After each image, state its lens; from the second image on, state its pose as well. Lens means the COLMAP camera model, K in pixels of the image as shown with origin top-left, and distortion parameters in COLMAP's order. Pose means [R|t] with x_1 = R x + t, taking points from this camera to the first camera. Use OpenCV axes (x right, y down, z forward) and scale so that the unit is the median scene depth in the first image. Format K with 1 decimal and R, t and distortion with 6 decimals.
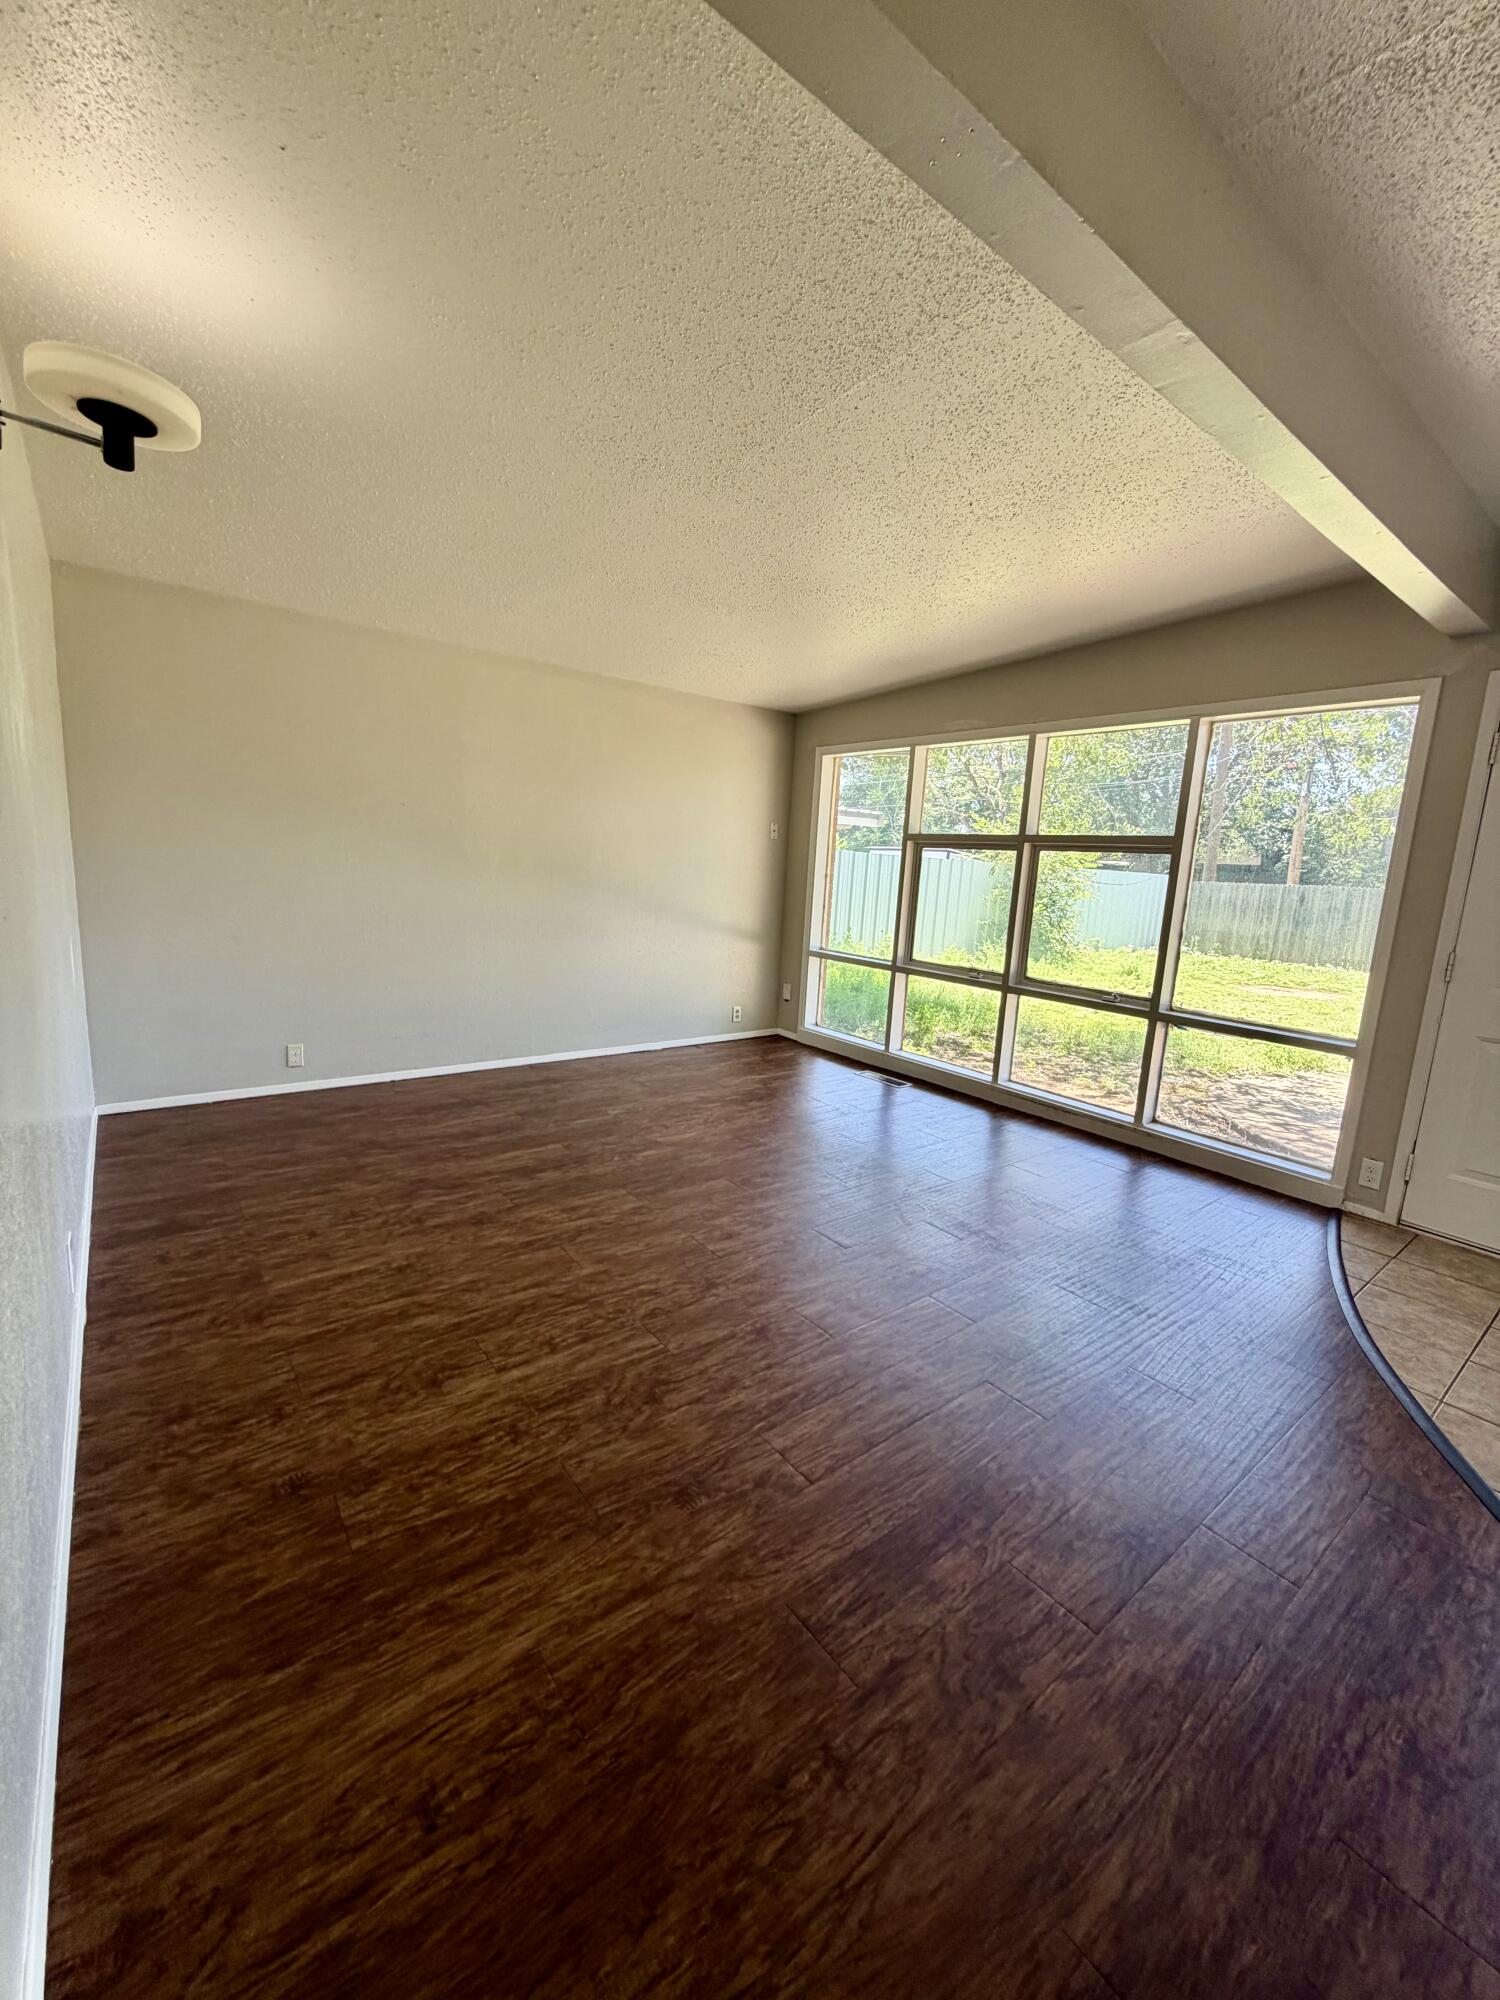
lens RADIAL K [[796.8, 0, 753.0], [0, 796.8, 992.7], [0, 0, 1]] dist [0.001698, -0.000734]
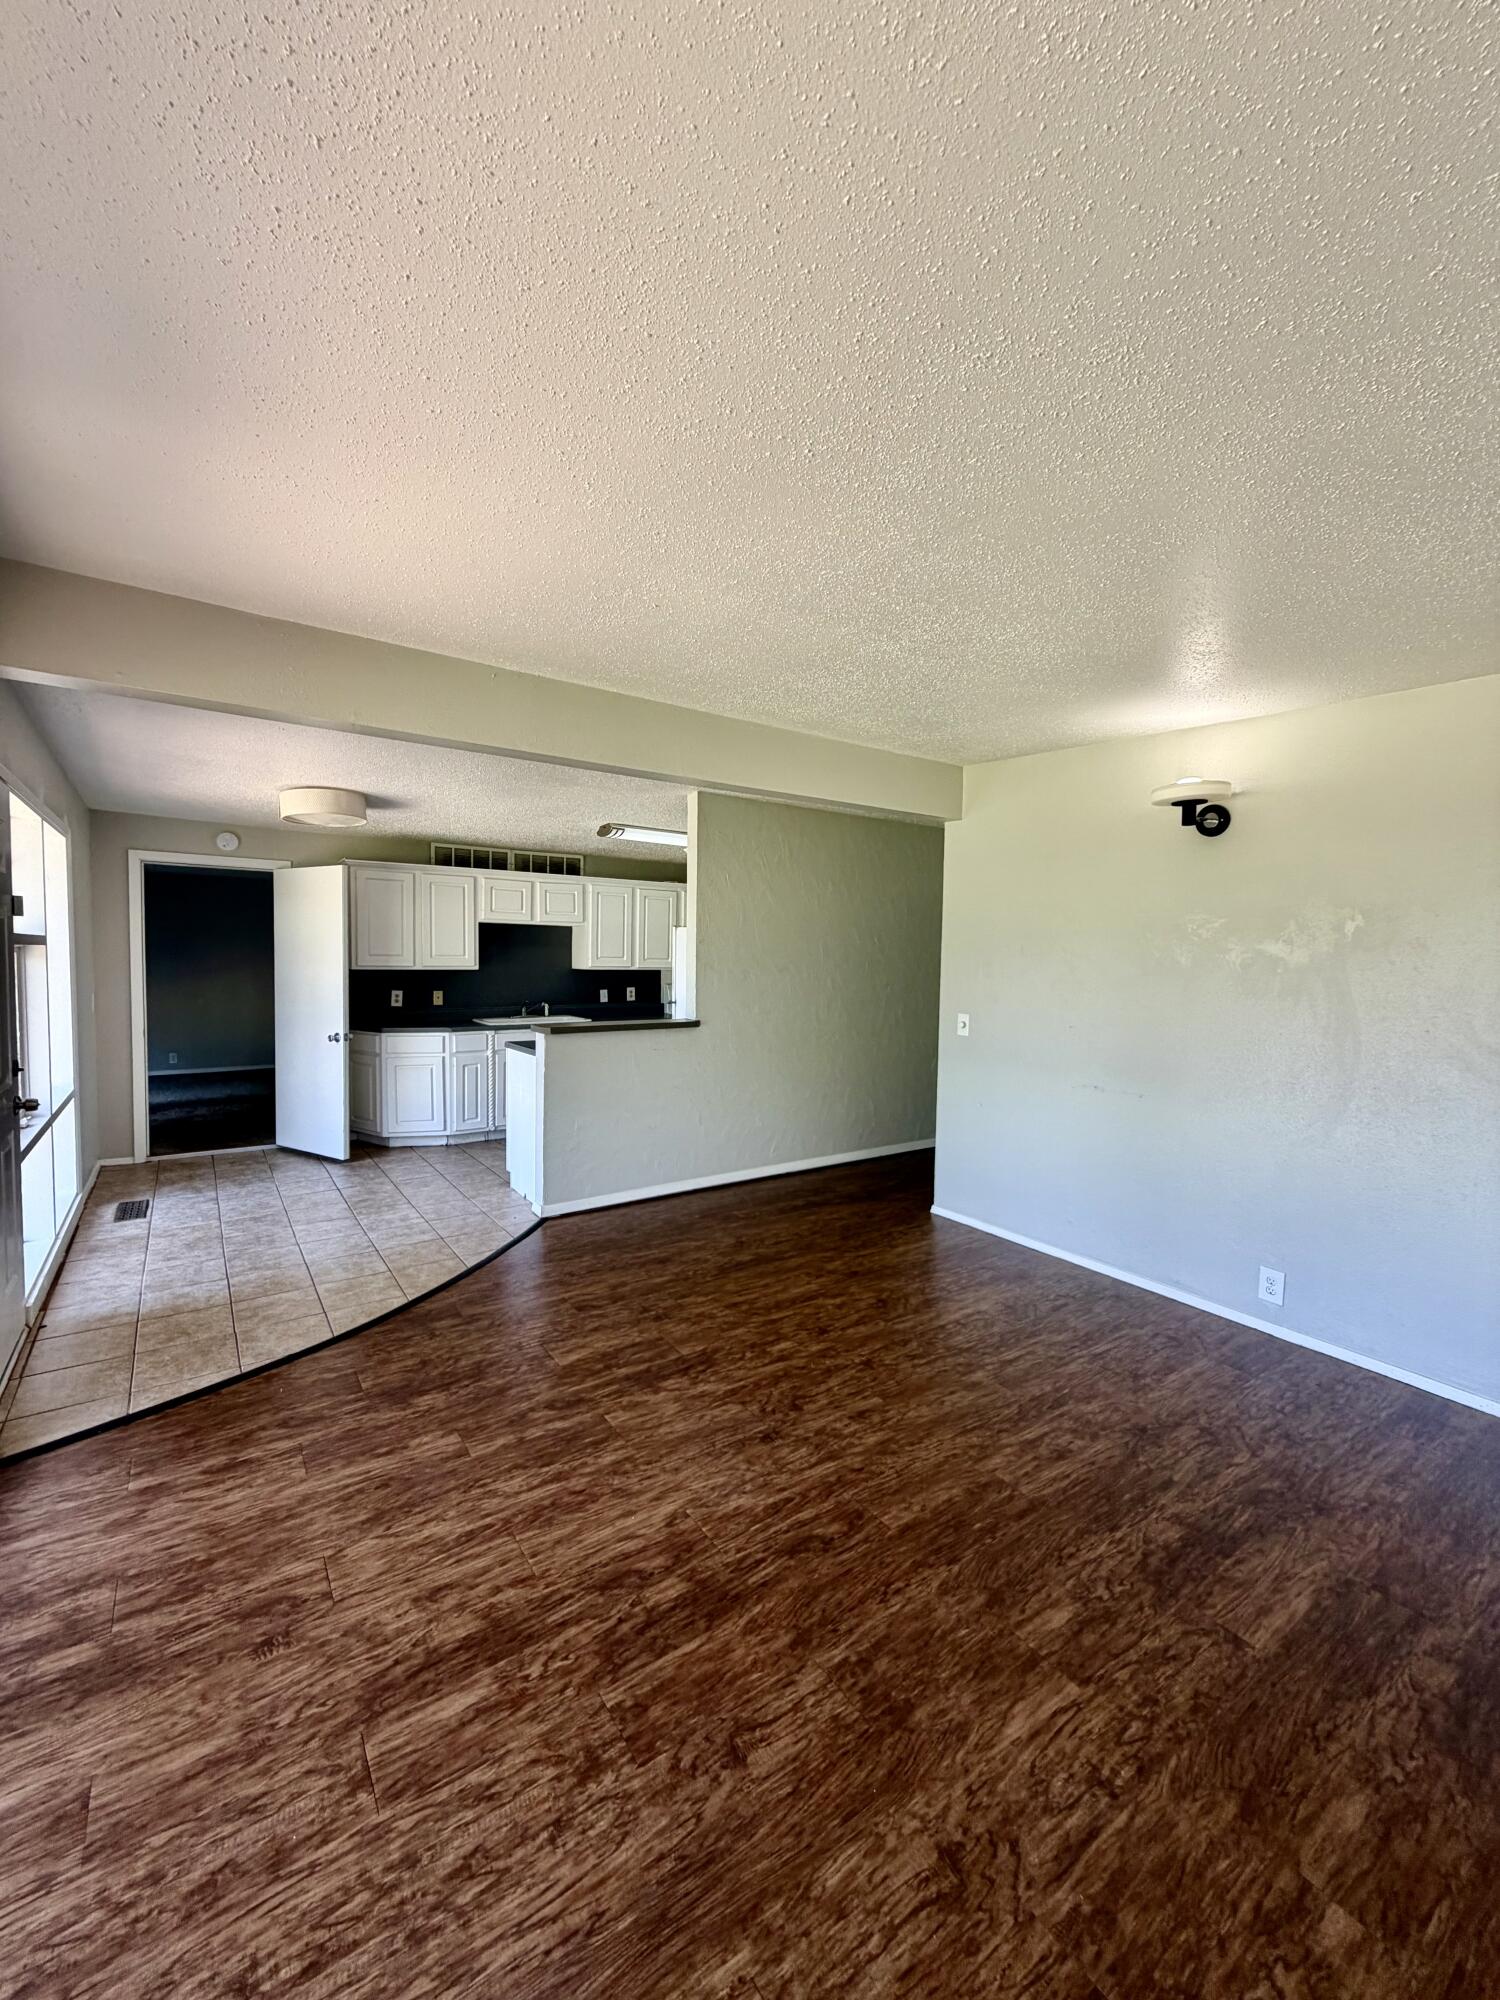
lens RADIAL K [[796.8, 0, 749.2], [0, 796.8, 1002.9], [0, 0, 1]] dist [0.001698, -0.000734]
pose [[-0.995906, -0.070881, 0.056107, 0.070210], [-0.056722, 0.973238, 0.222690, -0.307115], [-0.070390, 0.218596, -0.973273, 1.549891]]
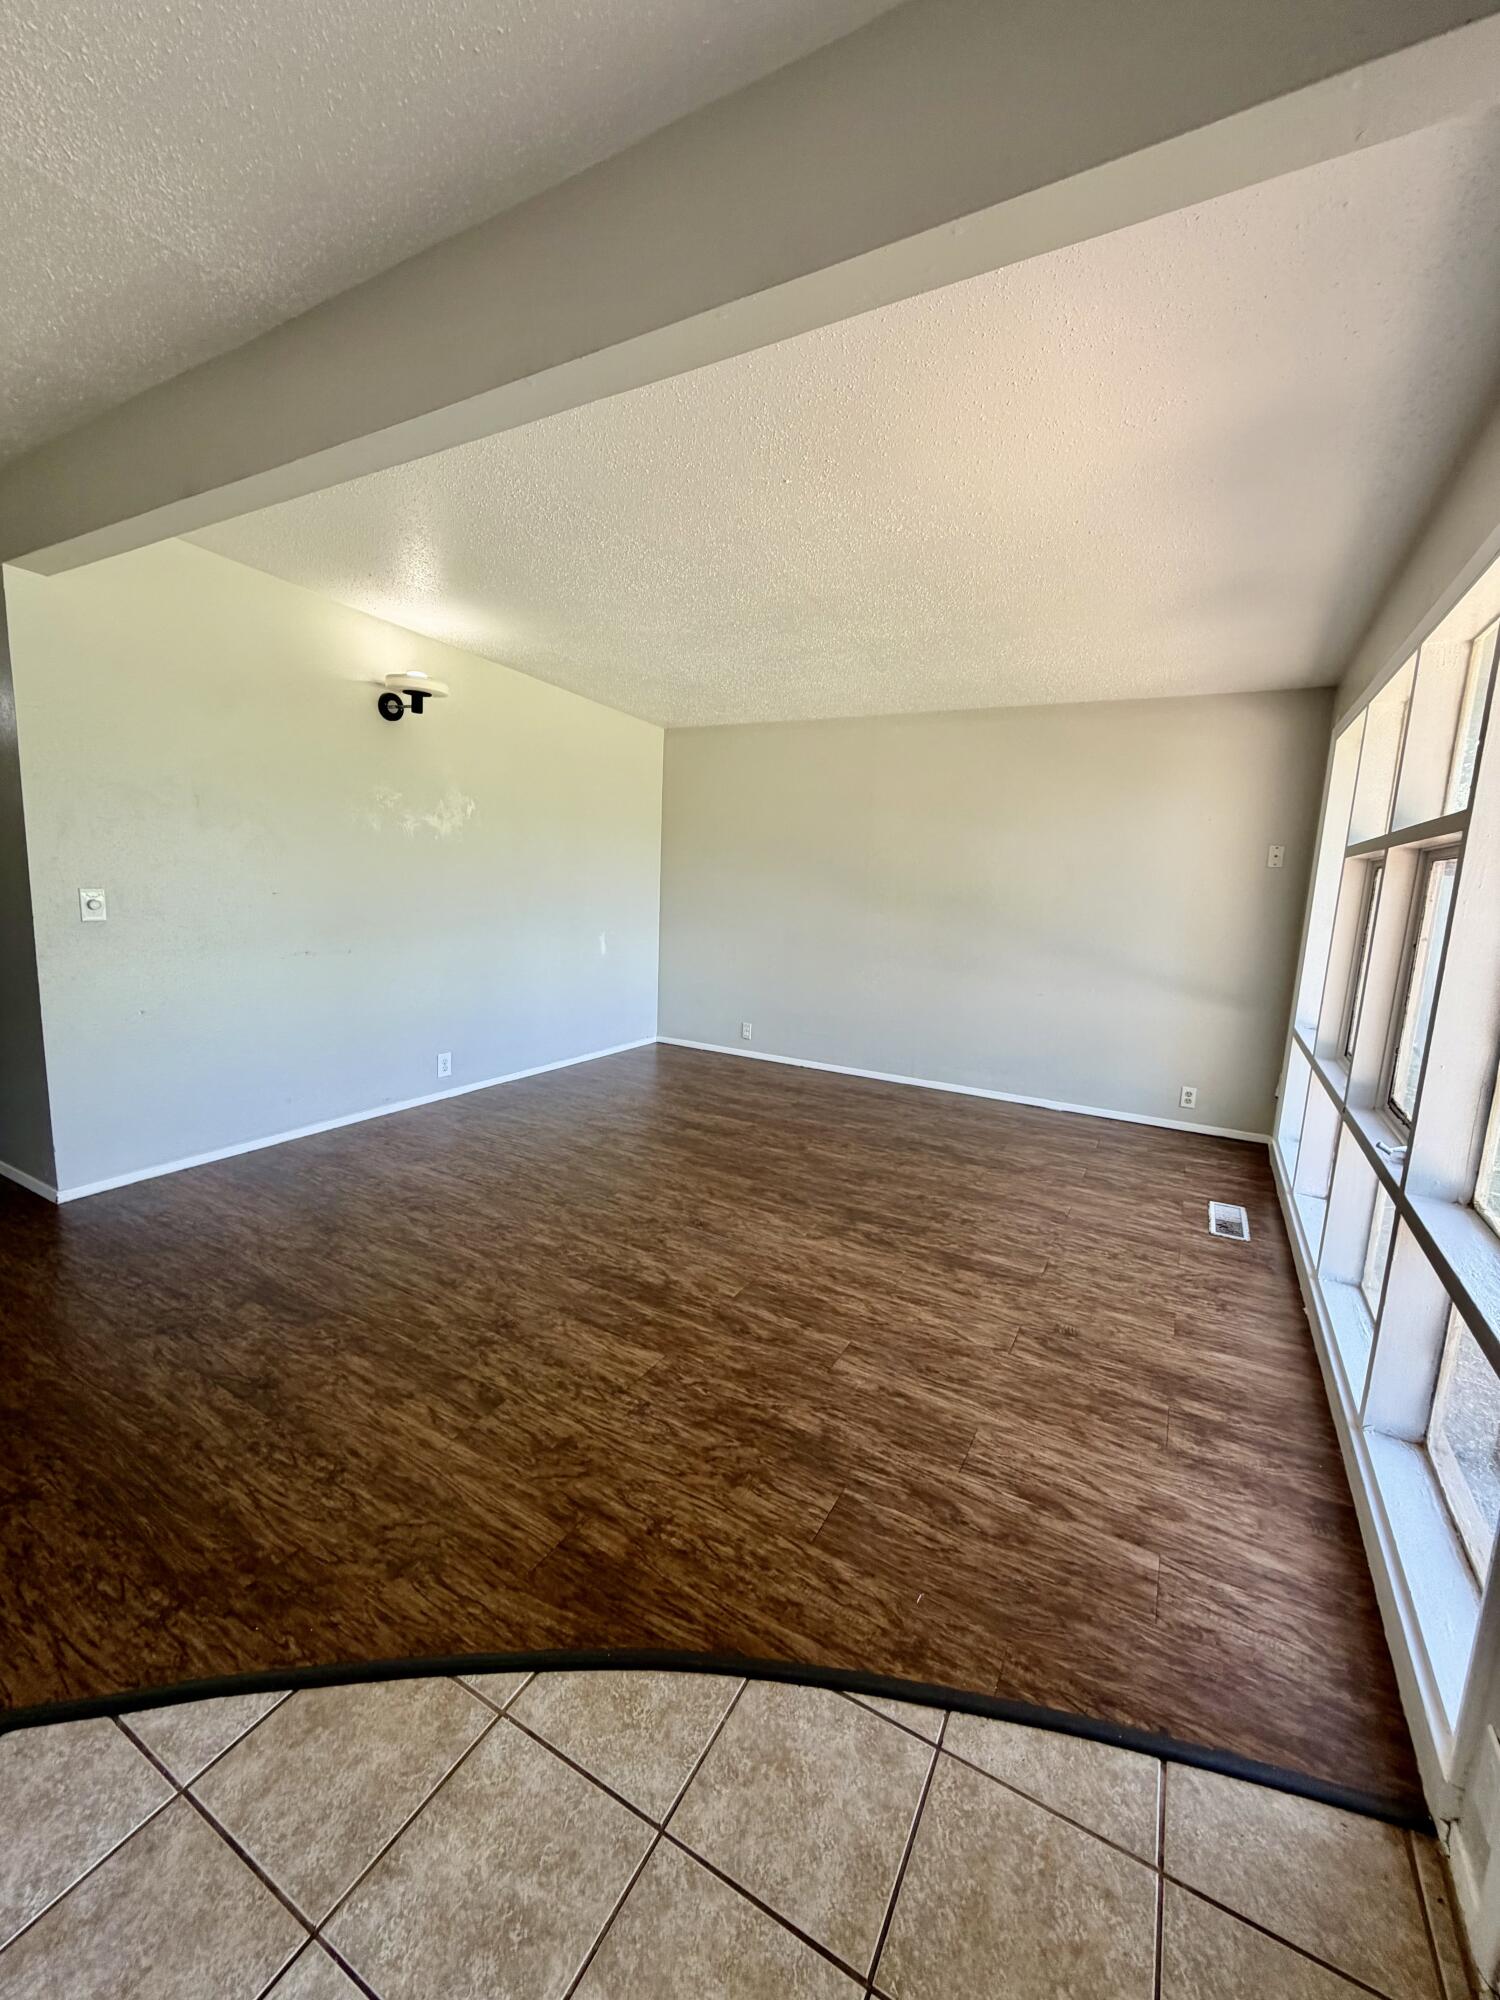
lens RADIAL K [[796.8, 0, 746.5], [0, 796.8, 996.8], [0, 0, 1]] dist [0.001698, -0.000734]
pose [[0.379197, 0.103777, -0.919478, 0.919820], [-0.169559, 0.984658, 0.041206, -0.050199], [0.909648, 0.140281, 0.390976, 0.548973]]
